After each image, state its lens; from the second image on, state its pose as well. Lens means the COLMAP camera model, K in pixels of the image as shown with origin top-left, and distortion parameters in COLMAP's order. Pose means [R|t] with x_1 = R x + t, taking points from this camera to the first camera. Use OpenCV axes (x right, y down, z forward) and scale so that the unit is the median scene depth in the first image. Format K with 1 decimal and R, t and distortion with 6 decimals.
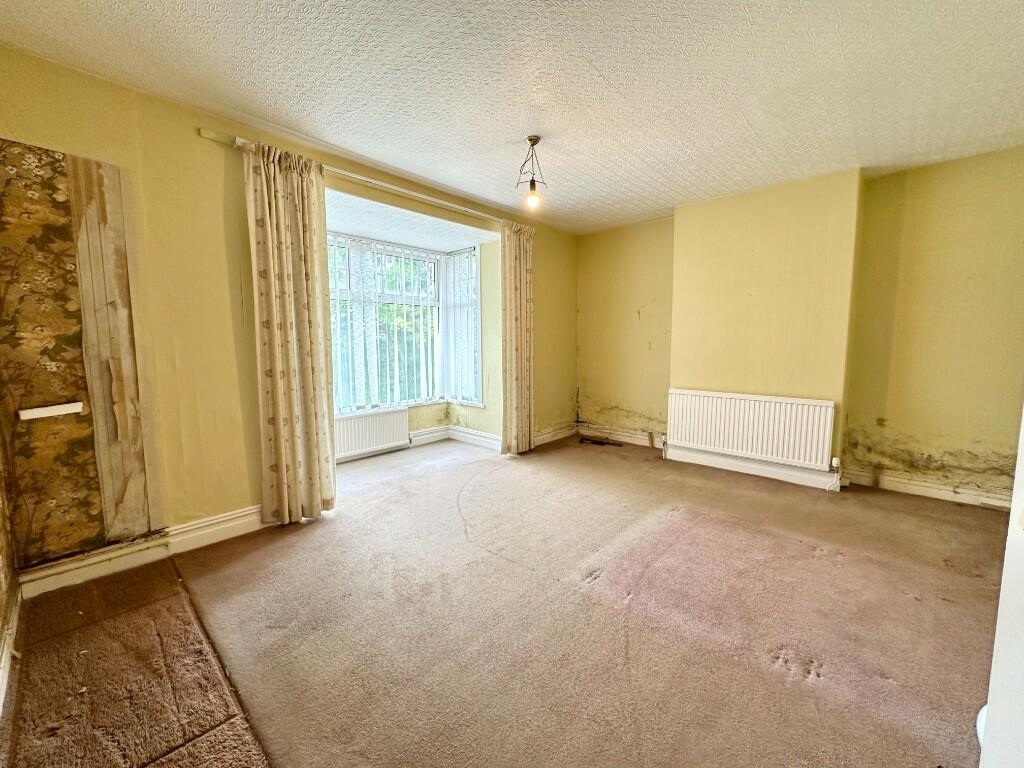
lens RADIAL K [[410.4, 0, 512.9], [0, 410.4, 384.5], [0, 0, 1]] dist [-0.001299, 0.000210]
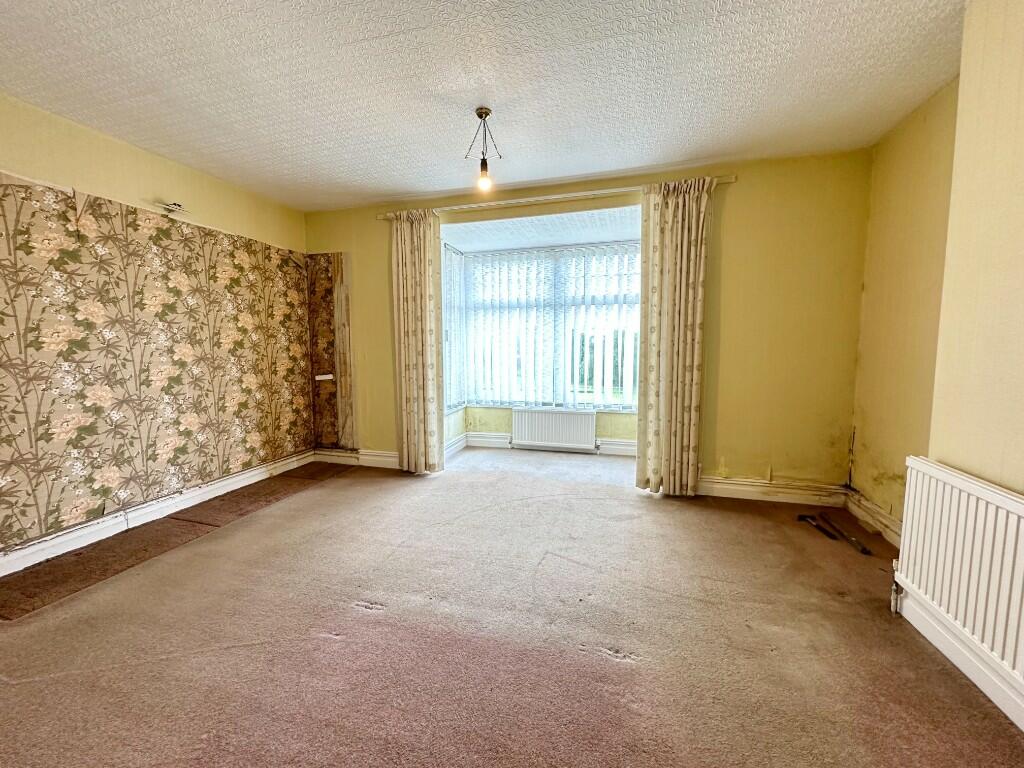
lens RADIAL K [[410.4, 0, 511.7], [0, 410.4, 382.9], [0, 0, 1]] dist [-0.001299, 0.000210]
pose [[0.443724, 0.085999, -0.892027, 0.998795], [-0.090210, 0.994615, 0.051016, -0.085296], [0.891611, 0.057832, 0.449093, 0.767768]]
